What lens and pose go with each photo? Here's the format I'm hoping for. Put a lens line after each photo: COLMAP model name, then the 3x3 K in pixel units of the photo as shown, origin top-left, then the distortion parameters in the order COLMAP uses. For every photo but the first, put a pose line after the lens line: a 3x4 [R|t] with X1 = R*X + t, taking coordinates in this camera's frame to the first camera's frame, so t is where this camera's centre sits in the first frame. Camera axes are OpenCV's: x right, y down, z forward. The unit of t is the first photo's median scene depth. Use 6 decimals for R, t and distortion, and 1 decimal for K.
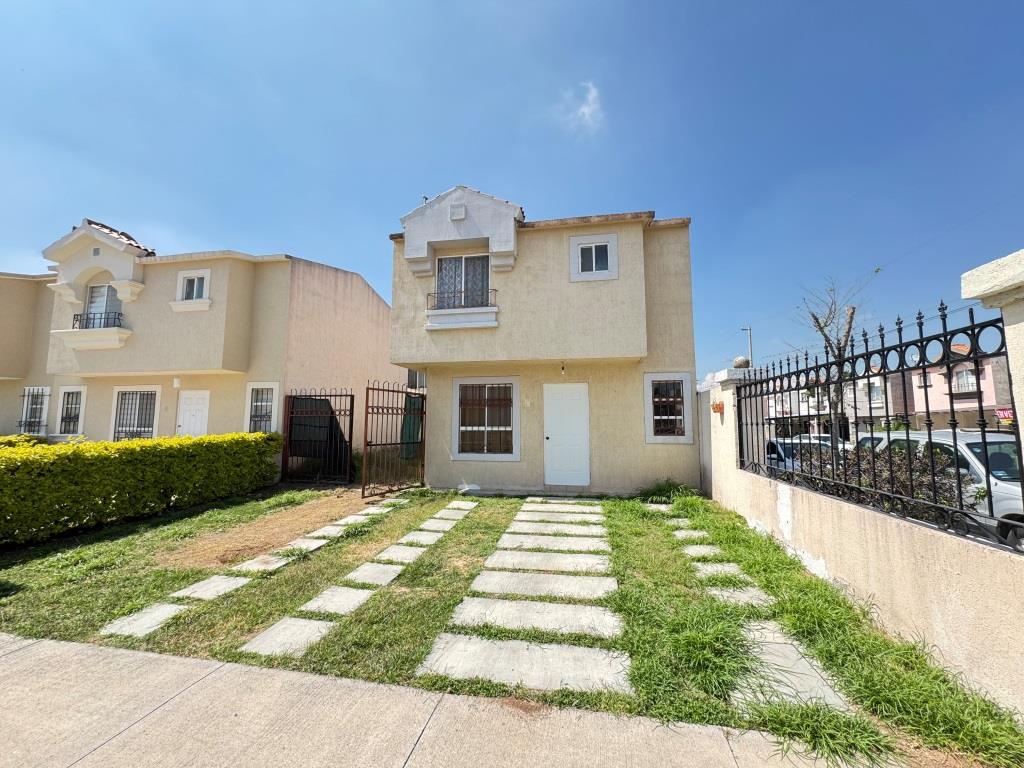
lens RADIAL K [[408.5, 0, 512.3], [0, 408.5, 383.3], [0, 0, 1]] dist [-0.001984, 0.000406]
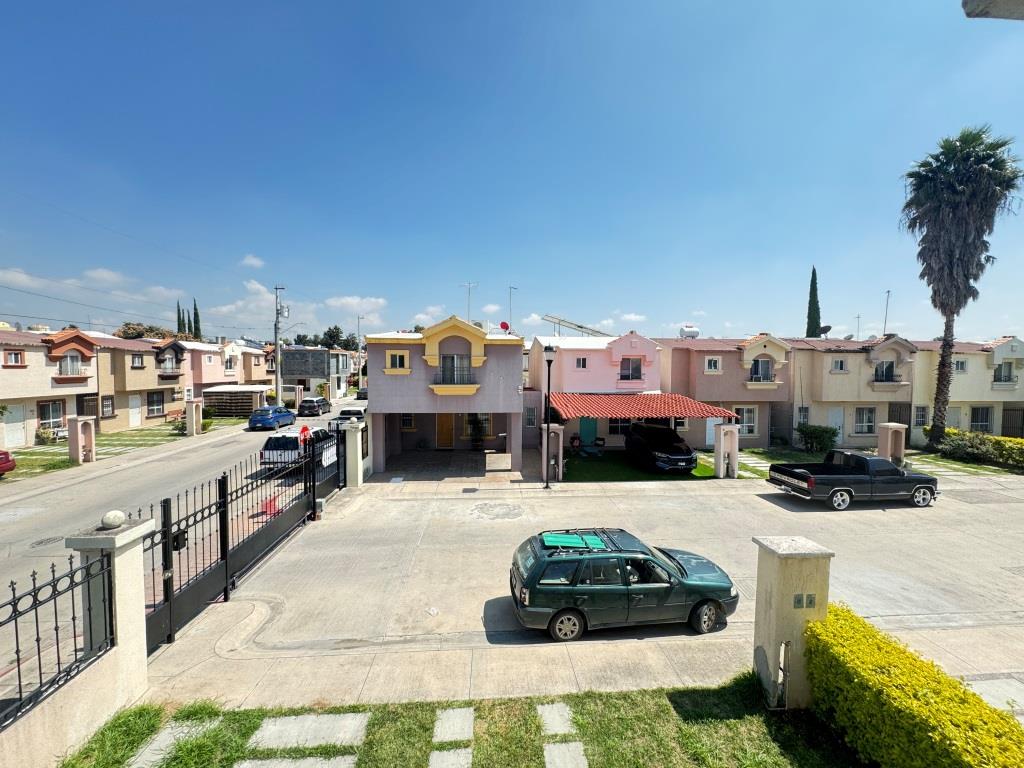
lens RADIAL K [[408.5, 0, 515.5], [0, 408.5, 385.2], [0, 0, 1]] dist [-0.001984, 0.000406]
pose [[-0.968952, 0.001448, -0.247245, -0.147035], [0.012901, 0.998917, -0.044708, -0.286437], [0.246912, -0.046510, -0.967921, 1.105678]]
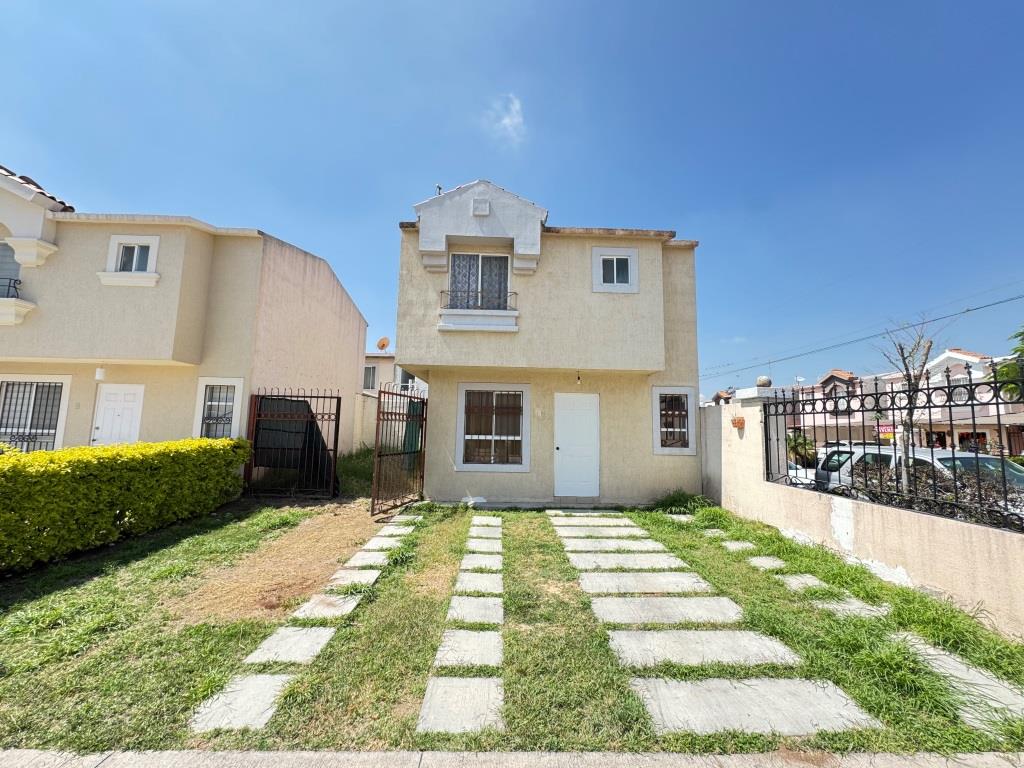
lens RADIAL K [[408.5, 0, 513.0], [0, 408.5, 383.2], [0, 0, 1]] dist [-0.001984, 0.000406]
pose [[0.977492, 0.040896, 0.206969, -0.254378], [-0.039004, 0.999152, -0.013219, -0.005406], [-0.207334, 0.004848, 0.978258, 0.069965]]
